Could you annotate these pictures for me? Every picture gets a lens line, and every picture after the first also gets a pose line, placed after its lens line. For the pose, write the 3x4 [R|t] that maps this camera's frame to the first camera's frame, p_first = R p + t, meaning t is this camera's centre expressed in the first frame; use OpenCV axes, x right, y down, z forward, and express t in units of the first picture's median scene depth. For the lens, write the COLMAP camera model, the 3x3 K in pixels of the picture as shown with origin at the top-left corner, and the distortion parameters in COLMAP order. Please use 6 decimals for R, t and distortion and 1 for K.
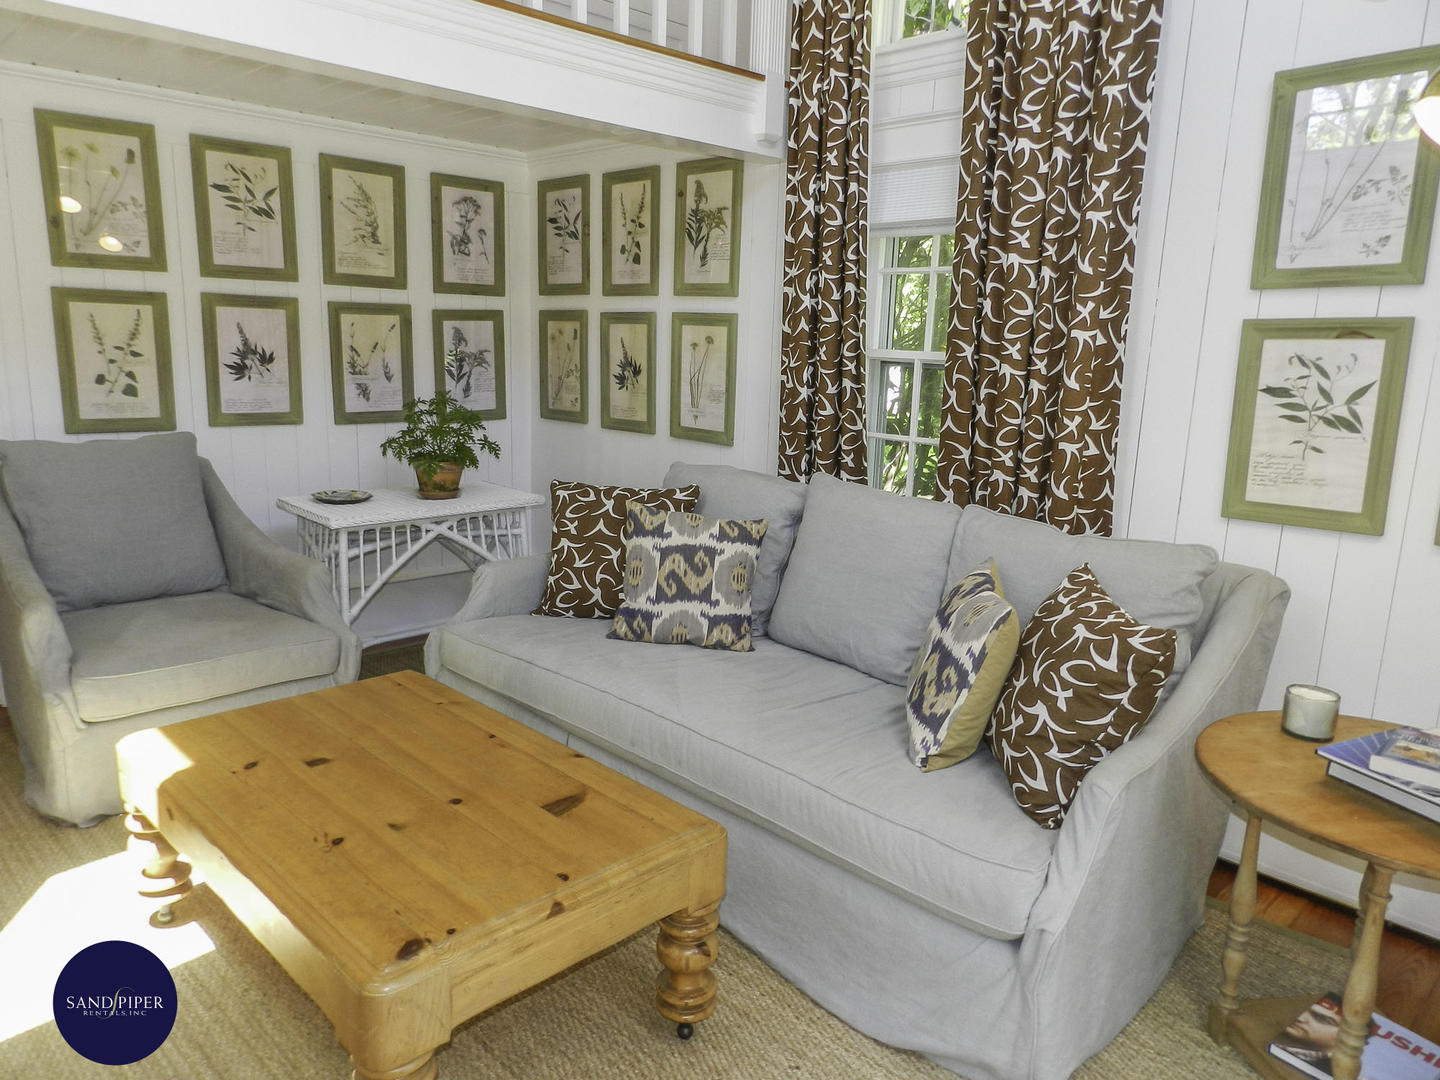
lens RADIAL K [[993.1, 0, 708.6], [0, 993.1, 539.4], [0, 0, 1]] dist [0.029493, 0.005641]
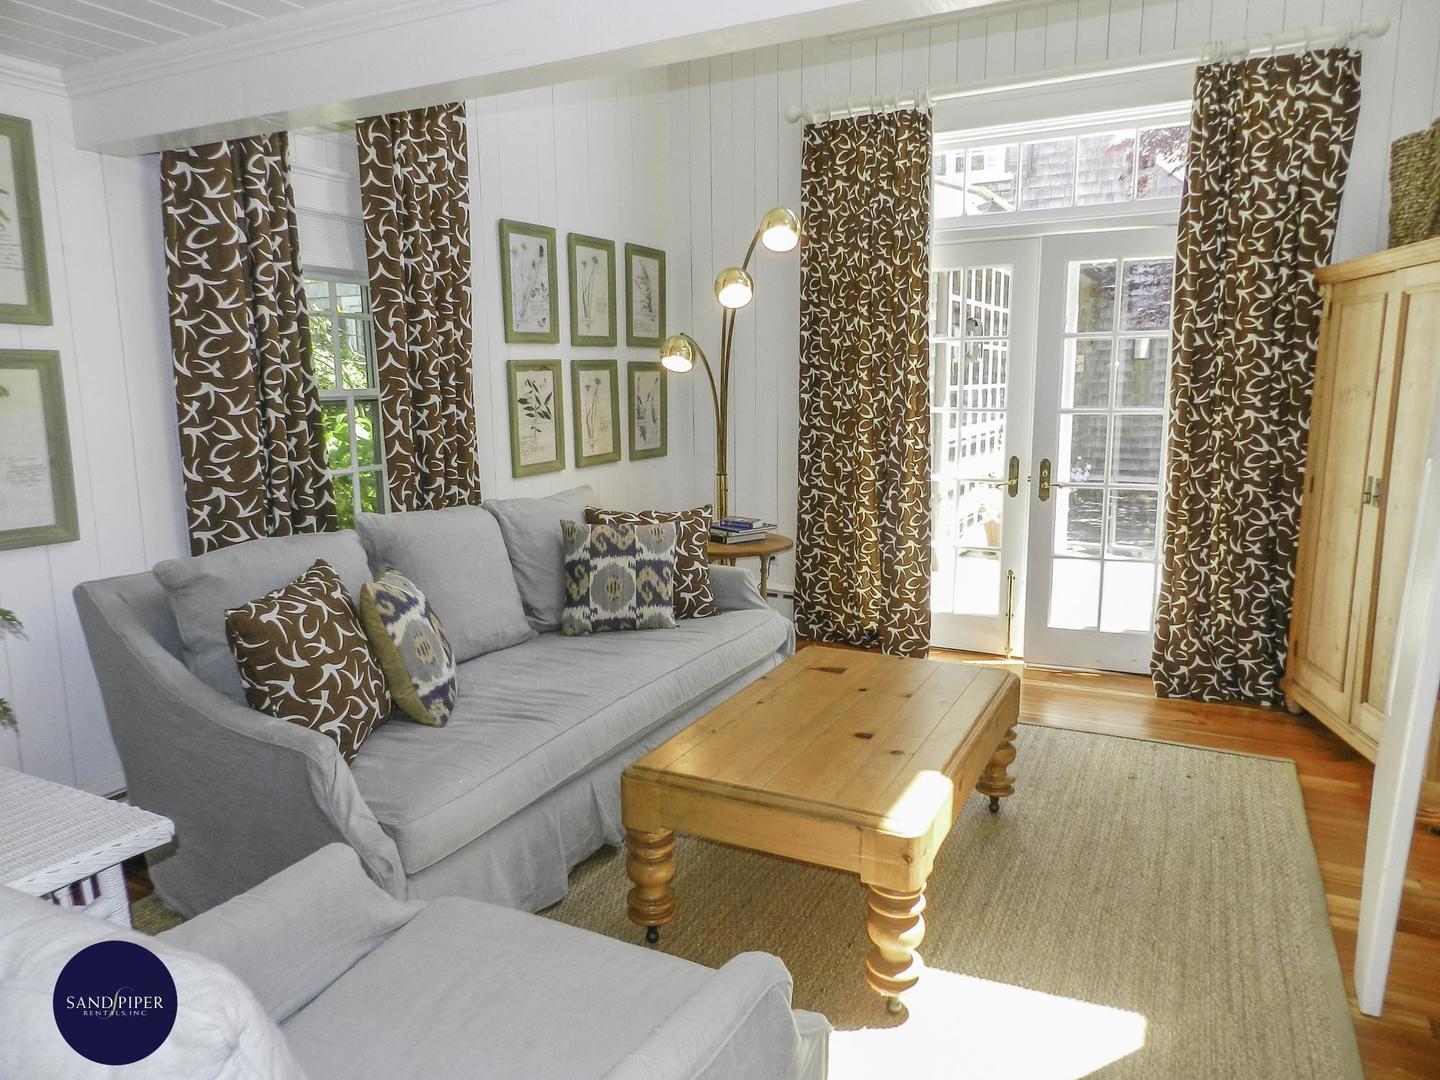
lens RADIAL K [[993.1, 0, 708.6], [0, 993.1, 539.4], [0, 0, 1]] dist [0.029493, 0.005641]
pose [[-0.307536, -0.182842, 0.933804, -1.188332], [0.193442, 0.948858, 0.249497, -0.285654], [-0.931666, 0.257366, -0.256439, 1.192693]]
